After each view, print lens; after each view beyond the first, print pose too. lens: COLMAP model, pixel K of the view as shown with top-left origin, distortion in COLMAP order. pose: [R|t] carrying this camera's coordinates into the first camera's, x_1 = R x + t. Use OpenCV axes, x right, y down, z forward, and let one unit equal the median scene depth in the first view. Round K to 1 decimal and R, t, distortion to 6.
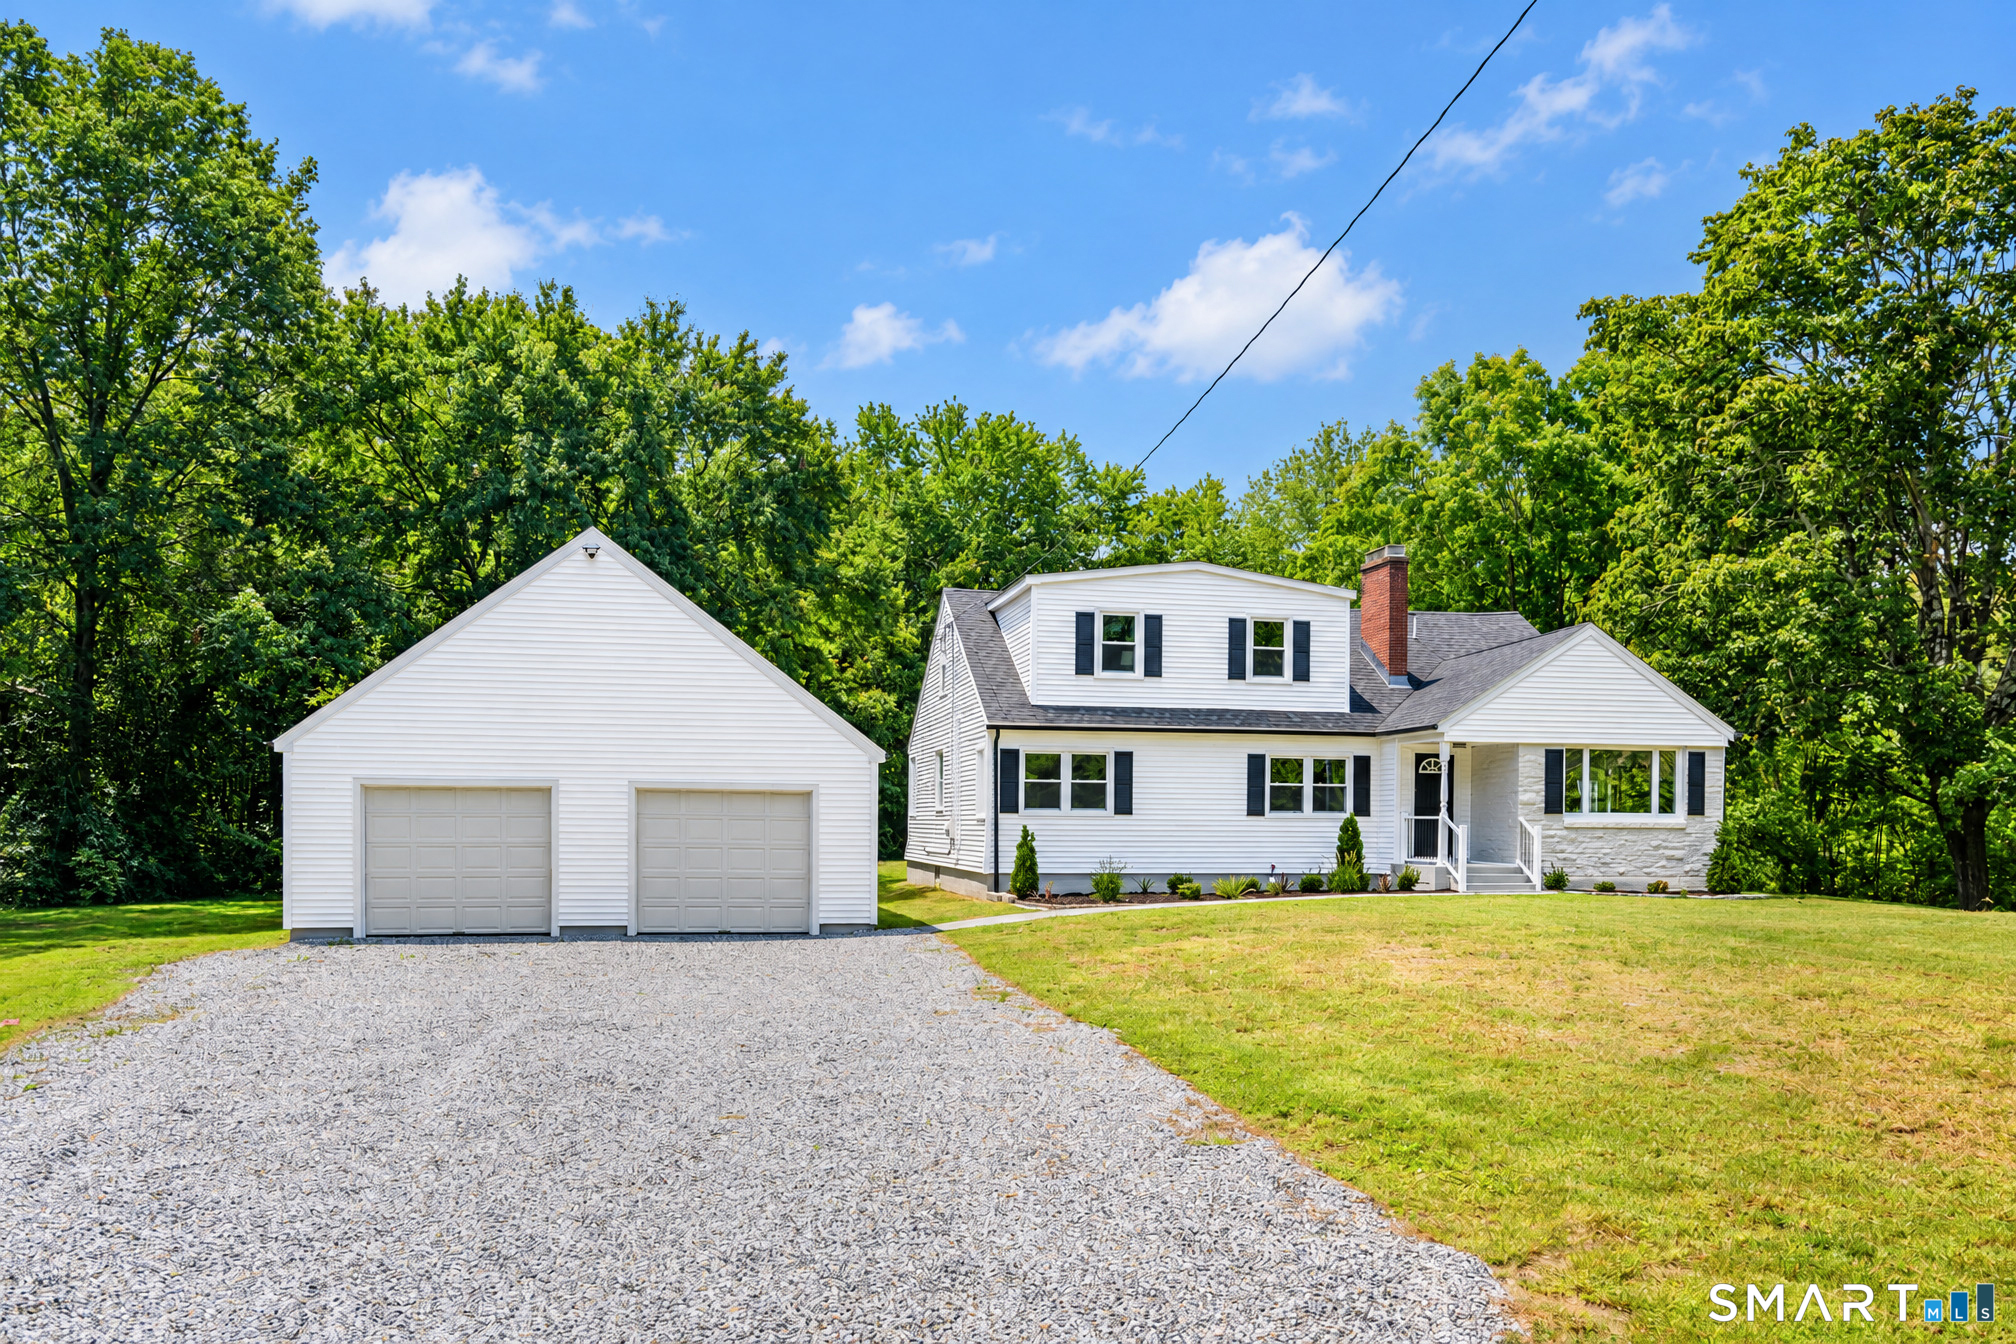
lens RADIAL K [[1434.4, 0, 1010.1], [0, 1434.4, 865.3], [0, 0, 1]] dist [0.002419, 0.000933]
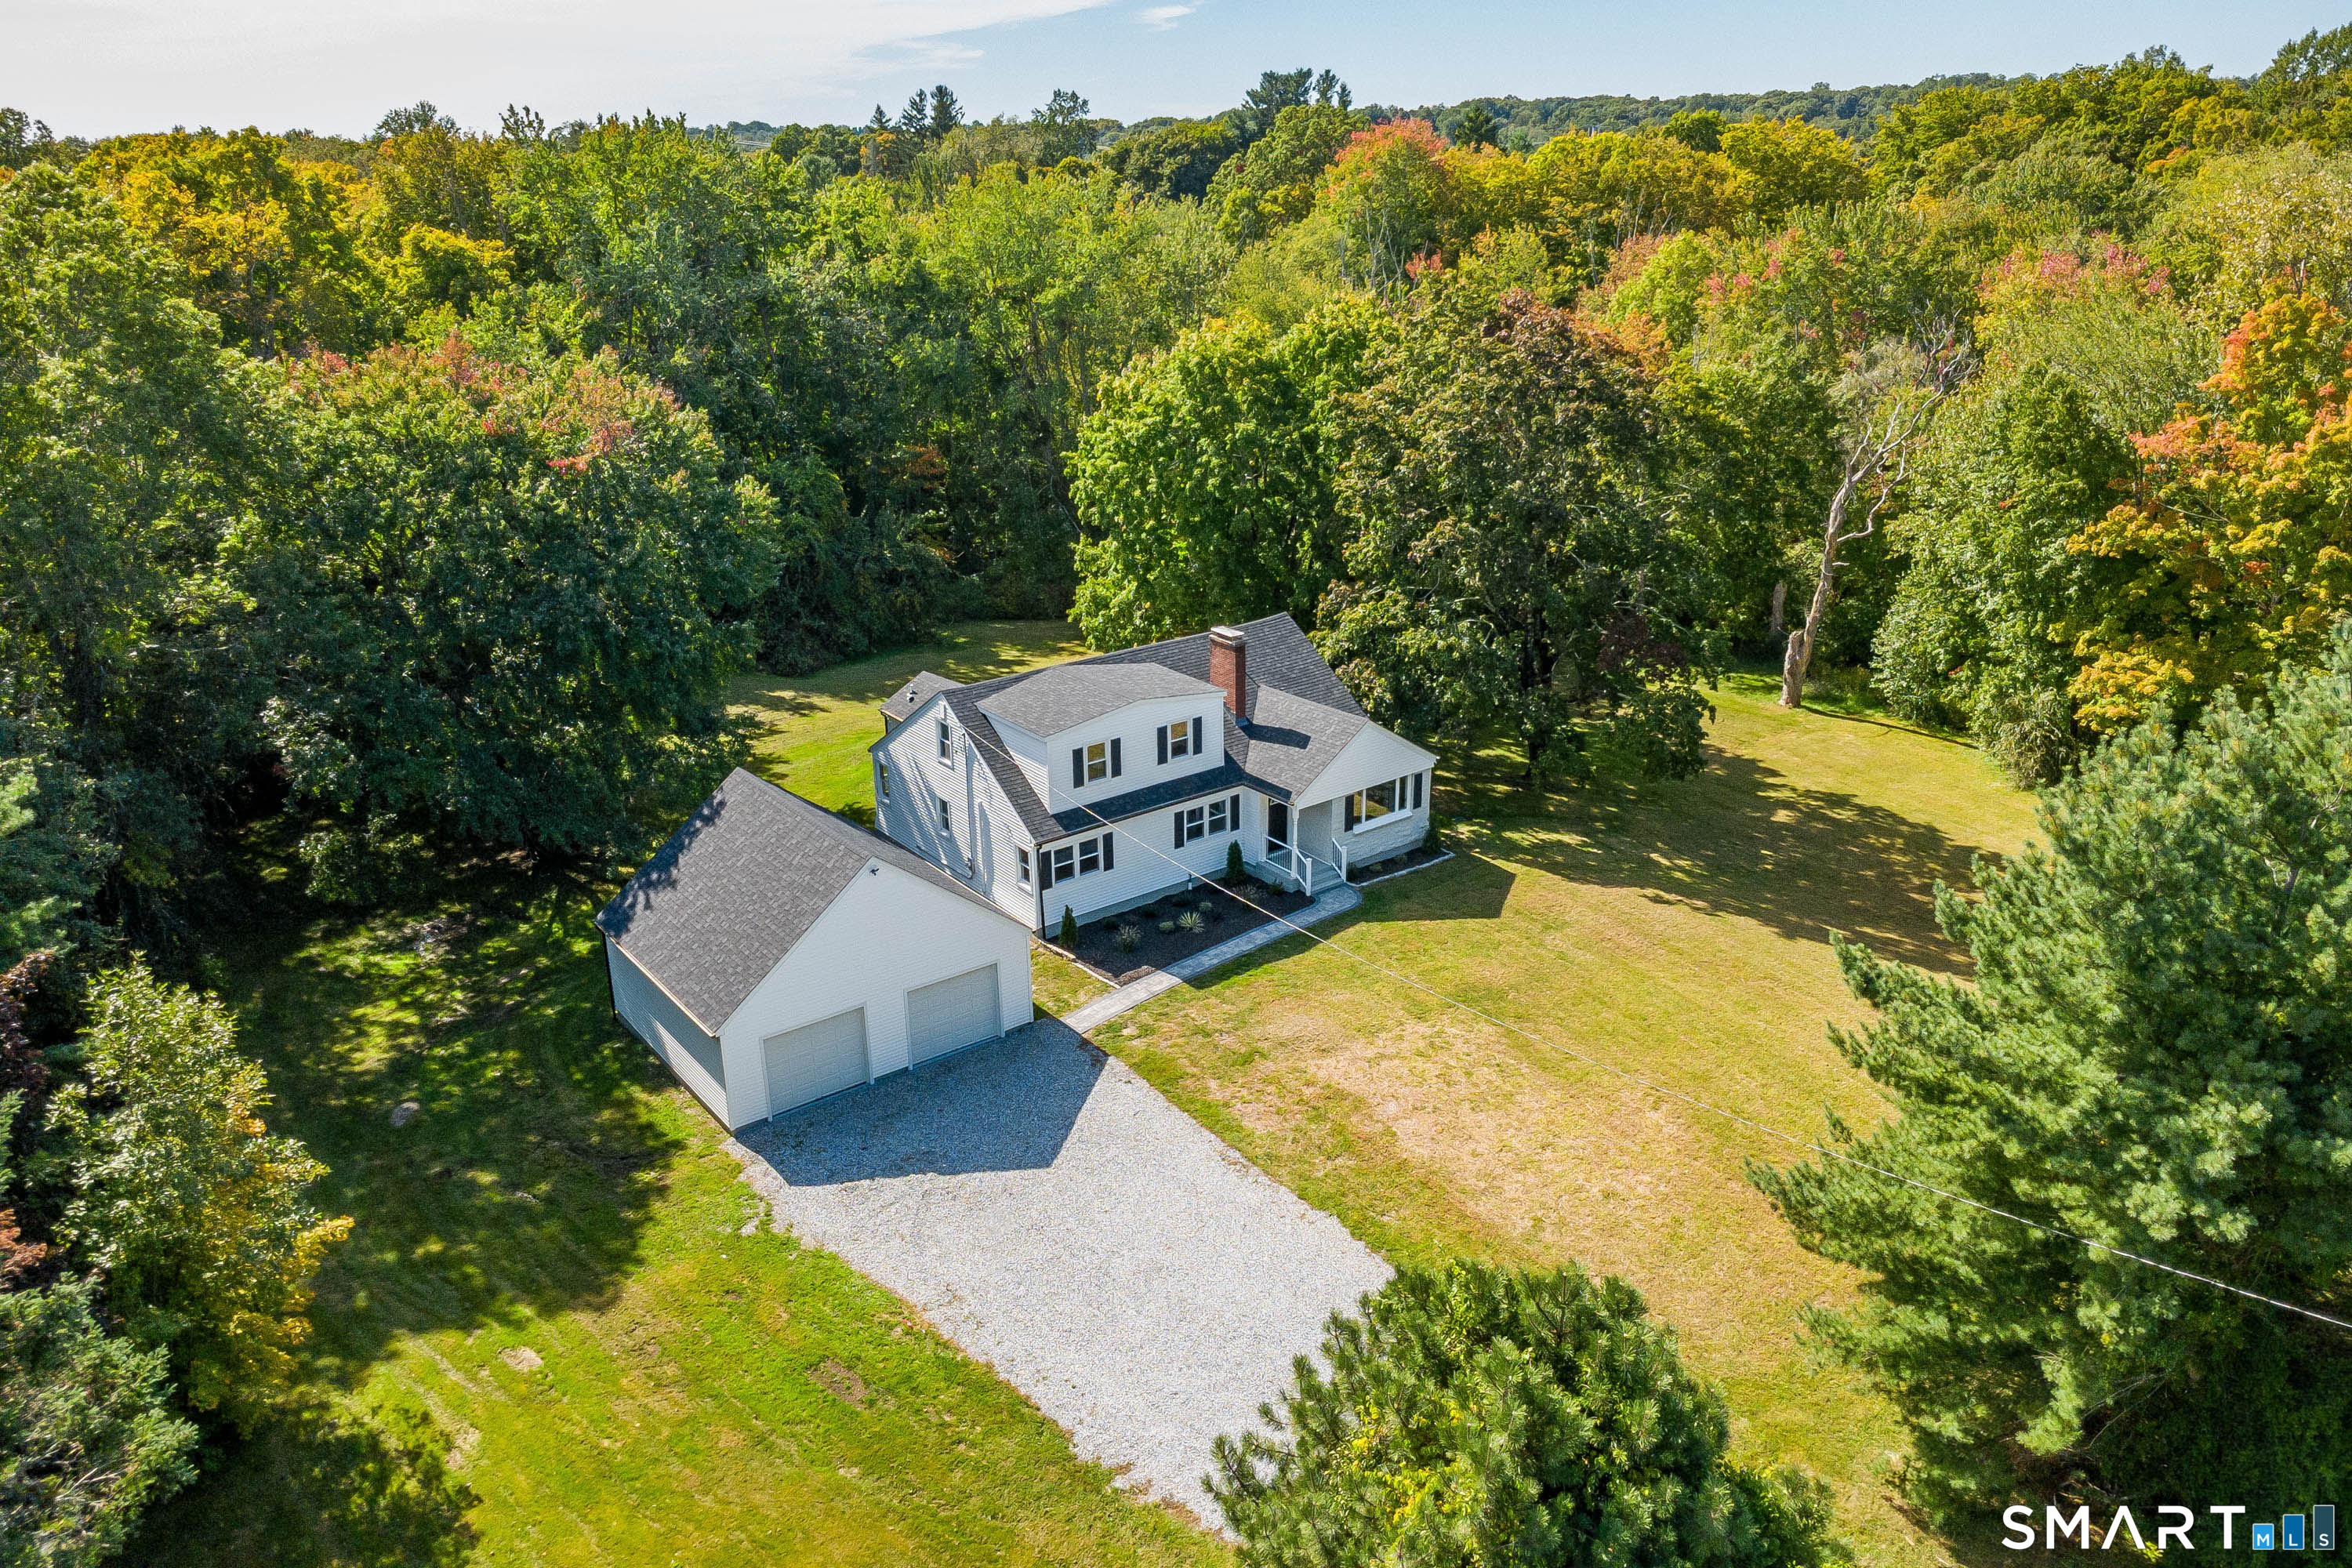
lens RADIAL K [[1659.3, 0, 1176.0], [0, 1659.3, 784.0], [0, 0, 1]] dist [0.041840, 0.000395]
pose [[0.906729, -0.166829, 0.387313, -0.547898], [0.034105, 0.944425, 0.326953, -0.721404], [-0.420333, -0.283249, 0.862027, -0.582691]]
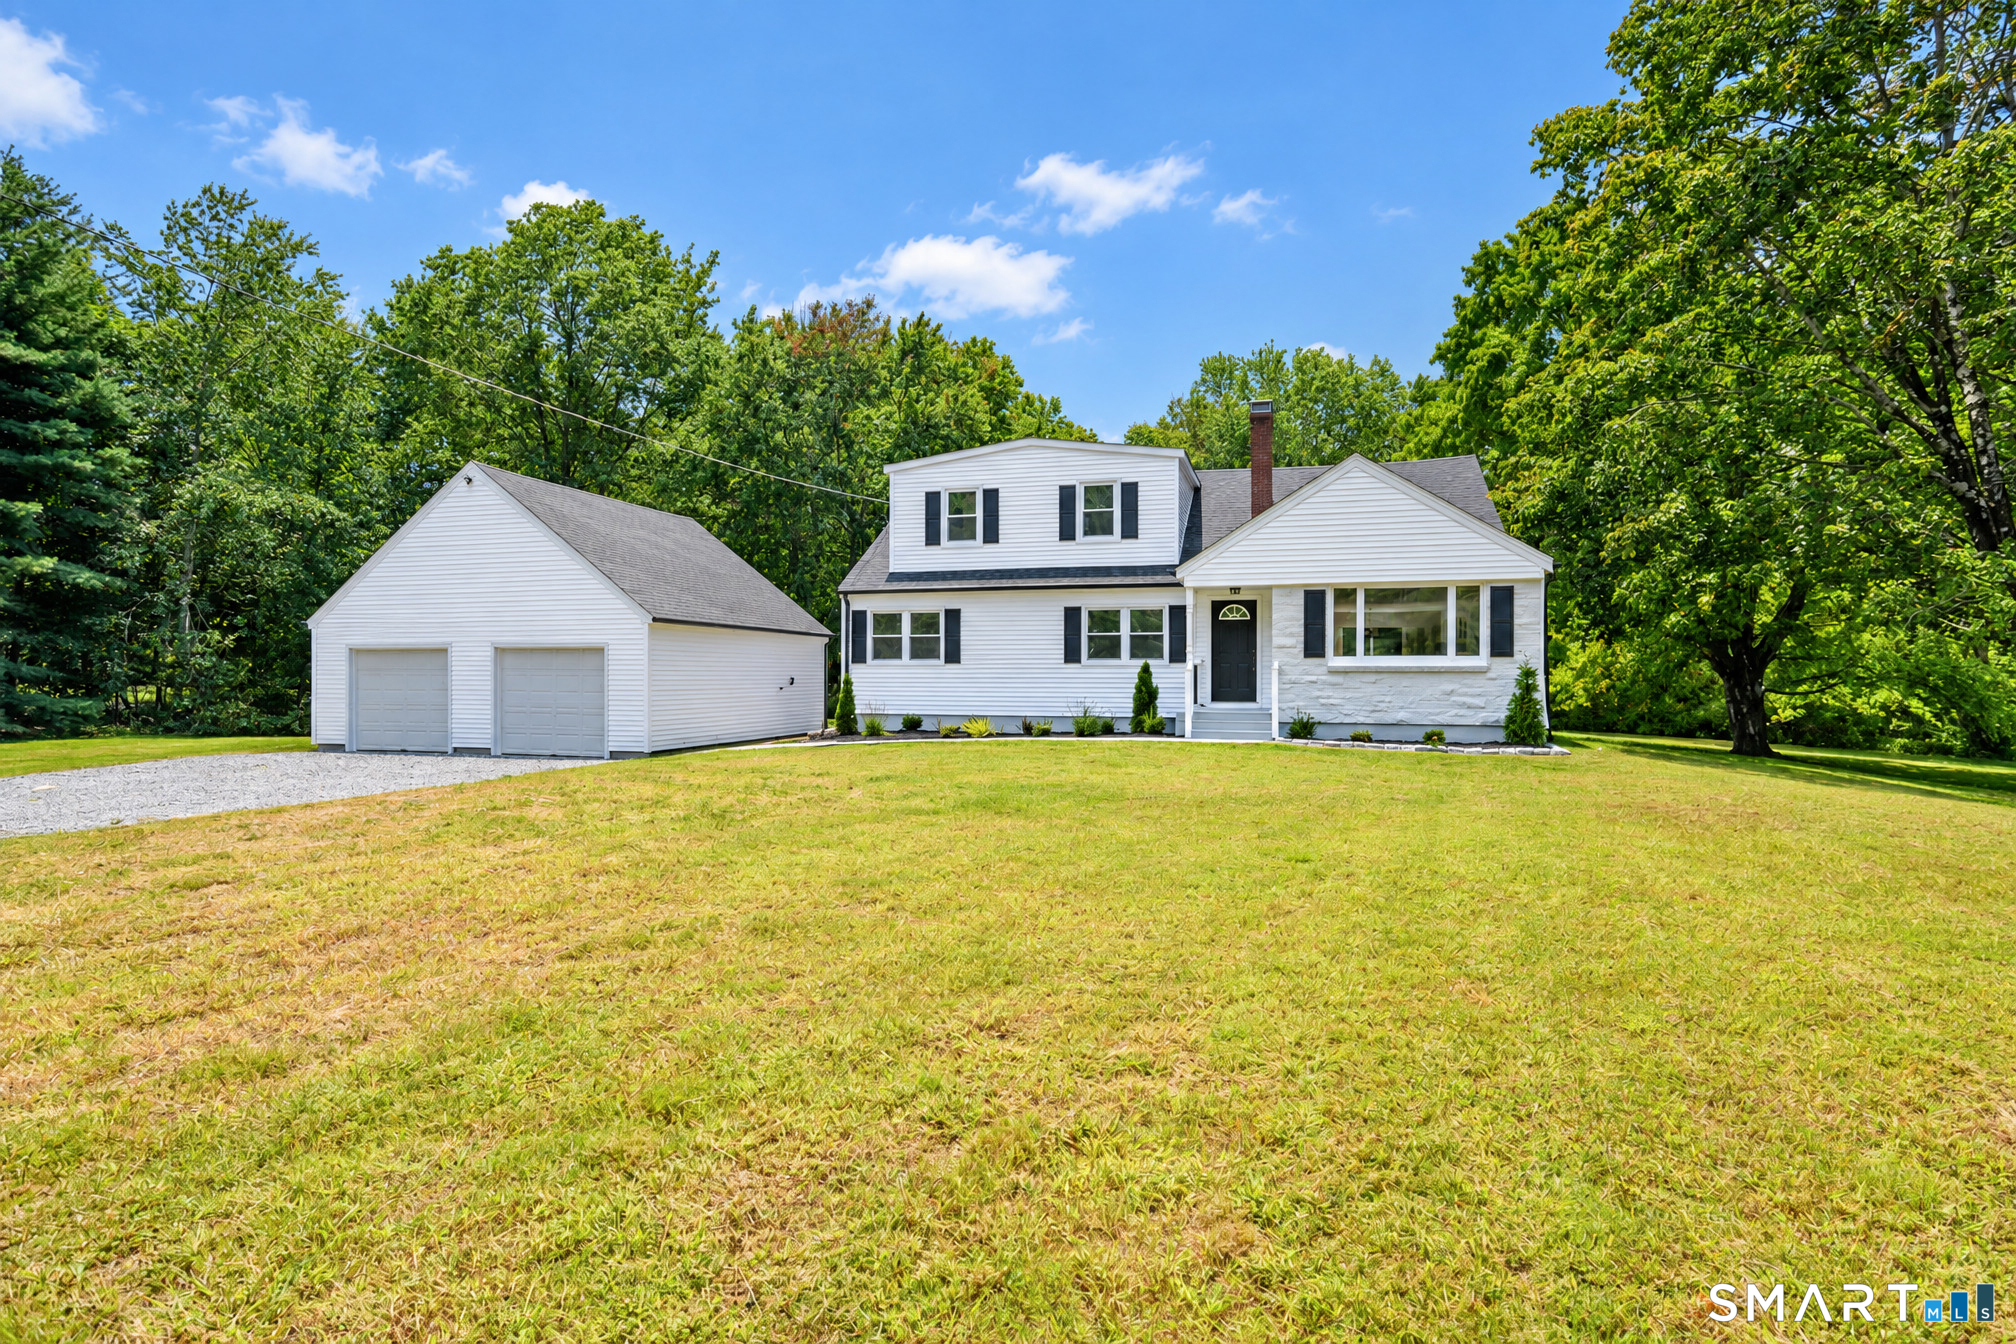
lens RADIAL K [[1046.7, 0, 1008.0], [0, 1046.7, 672.0], [0, 0, 1]] dist [0.020848, -0.000057]
pose [[0.872701, -0.006568, -0.488211, 0.528675], [-0.011424, 0.999361, -0.033867, -0.000702], [0.488121, 0.035133, 0.872068, 0.288635]]
